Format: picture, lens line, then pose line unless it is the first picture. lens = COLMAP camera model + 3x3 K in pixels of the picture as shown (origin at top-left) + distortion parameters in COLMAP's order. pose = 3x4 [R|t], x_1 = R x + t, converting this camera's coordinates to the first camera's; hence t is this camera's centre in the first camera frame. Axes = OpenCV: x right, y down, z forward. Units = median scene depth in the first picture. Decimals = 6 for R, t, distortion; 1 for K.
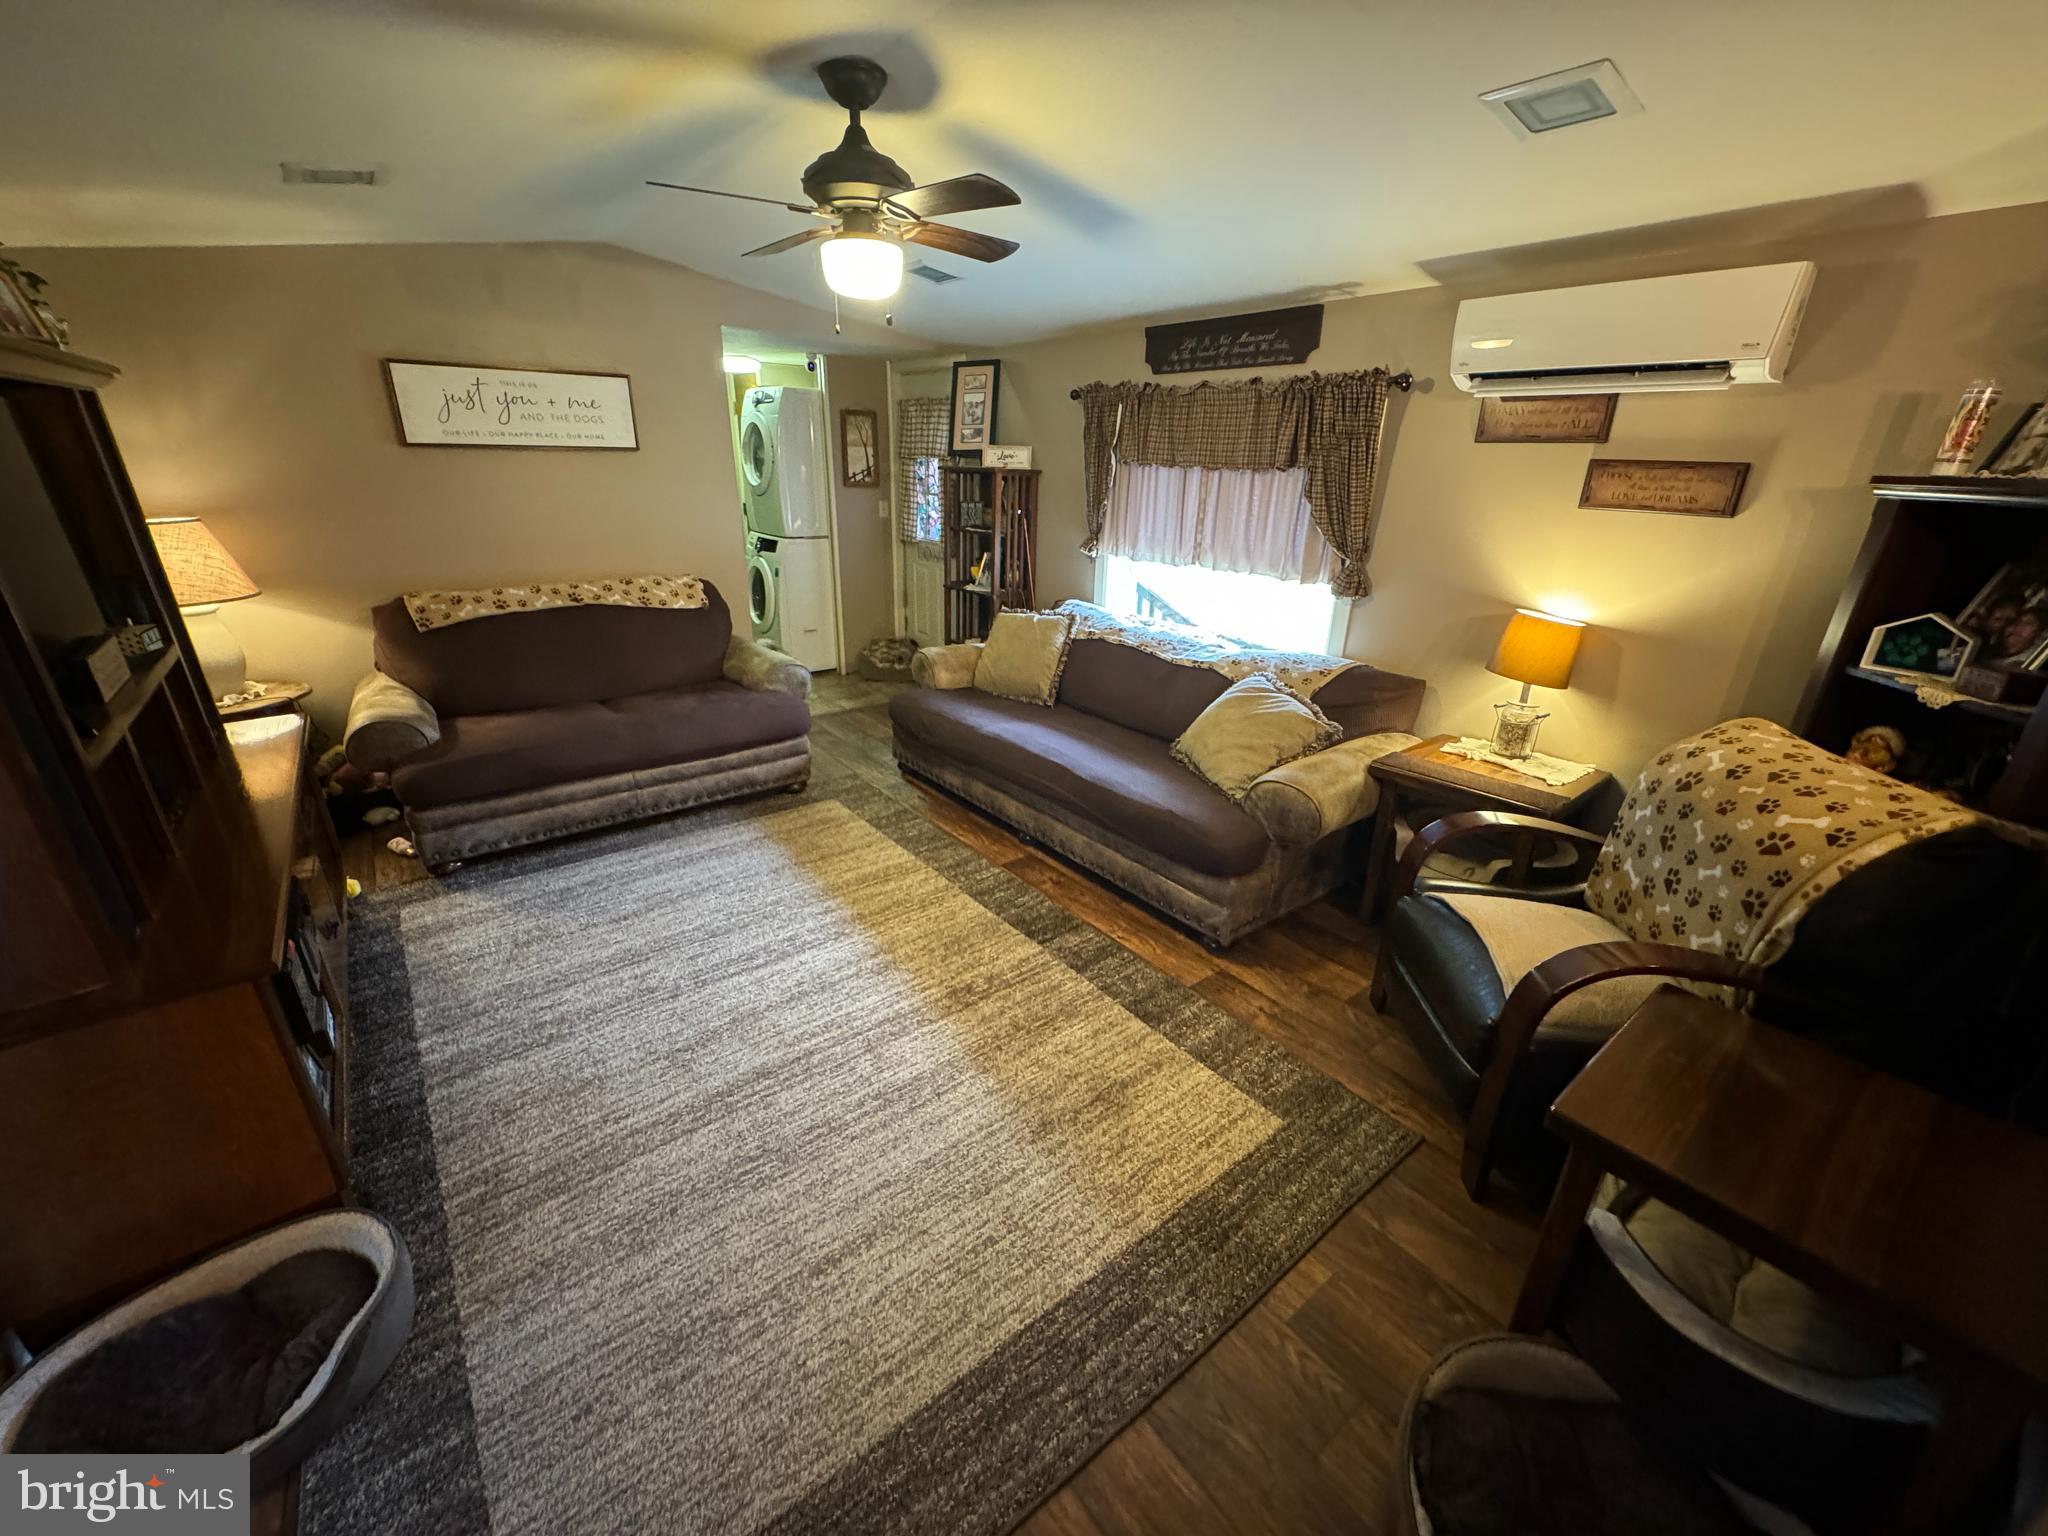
lens RADIAL K [[816.2, 0, 1011.5], [0, 816.2, 769.8], [0, 0, 1]] dist [-0.002265, 0.000304]
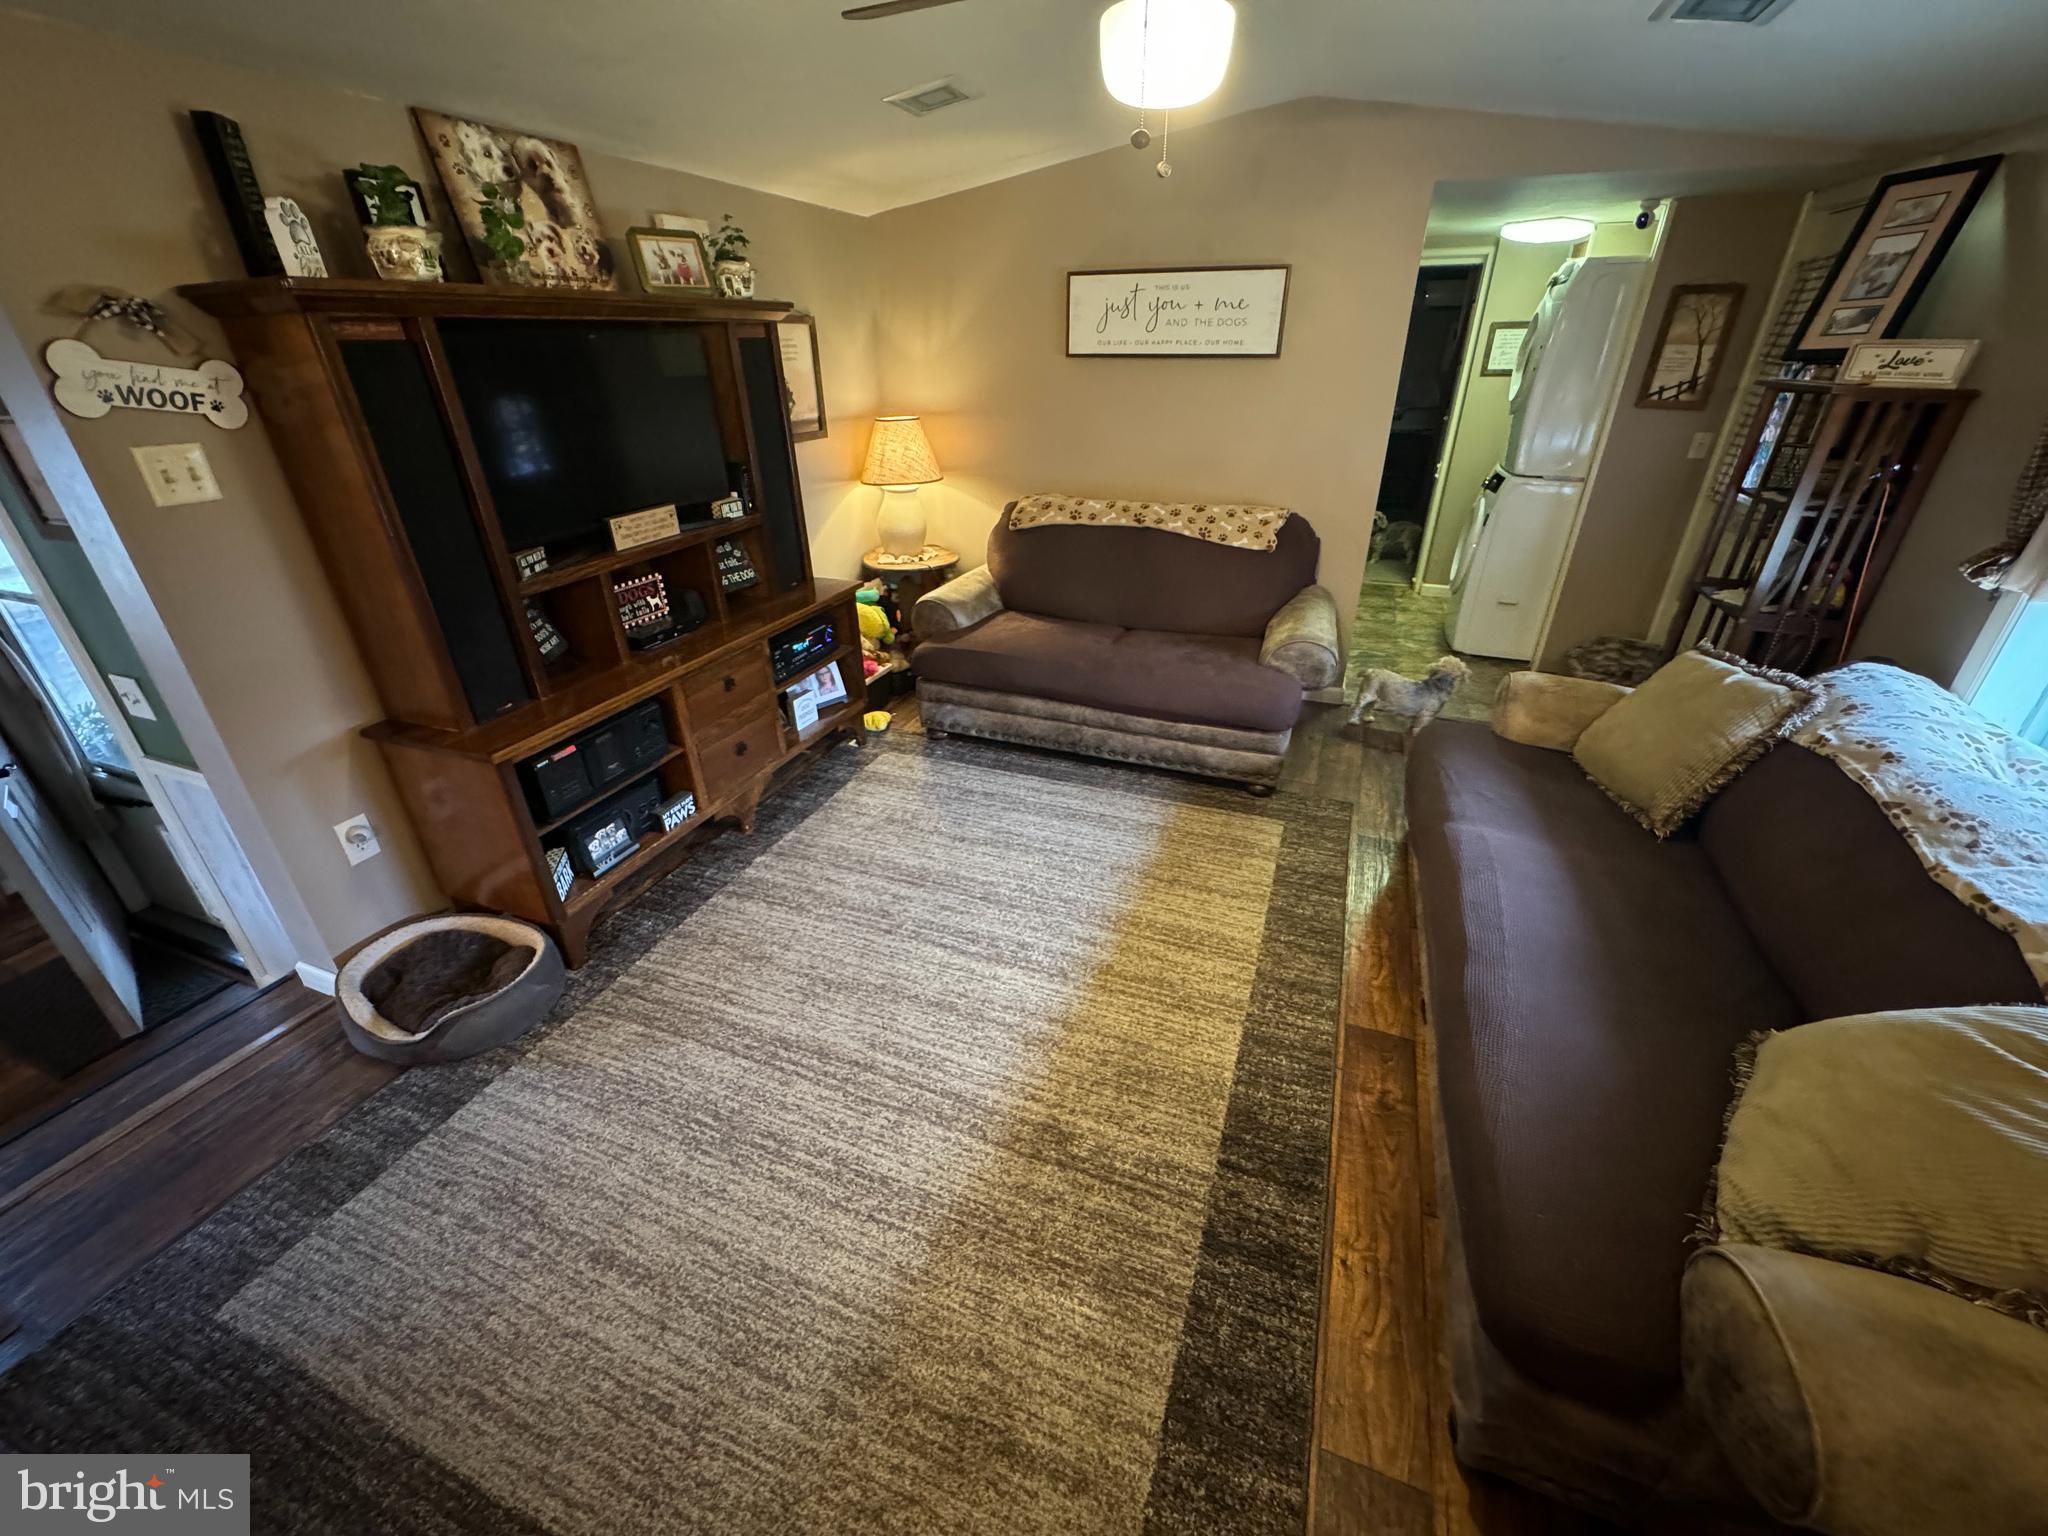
lens RADIAL K [[816.2, 0, 1021.4], [0, 816.2, 765.6], [0, 0, 1]] dist [-0.002265, 0.000304]
pose [[0.516431, 0.375274, -0.769720, 0.255598], [-0.297791, 0.921462, 0.249457, -0.146207], [0.802882, 0.100388, 0.587624, 0.362981]]
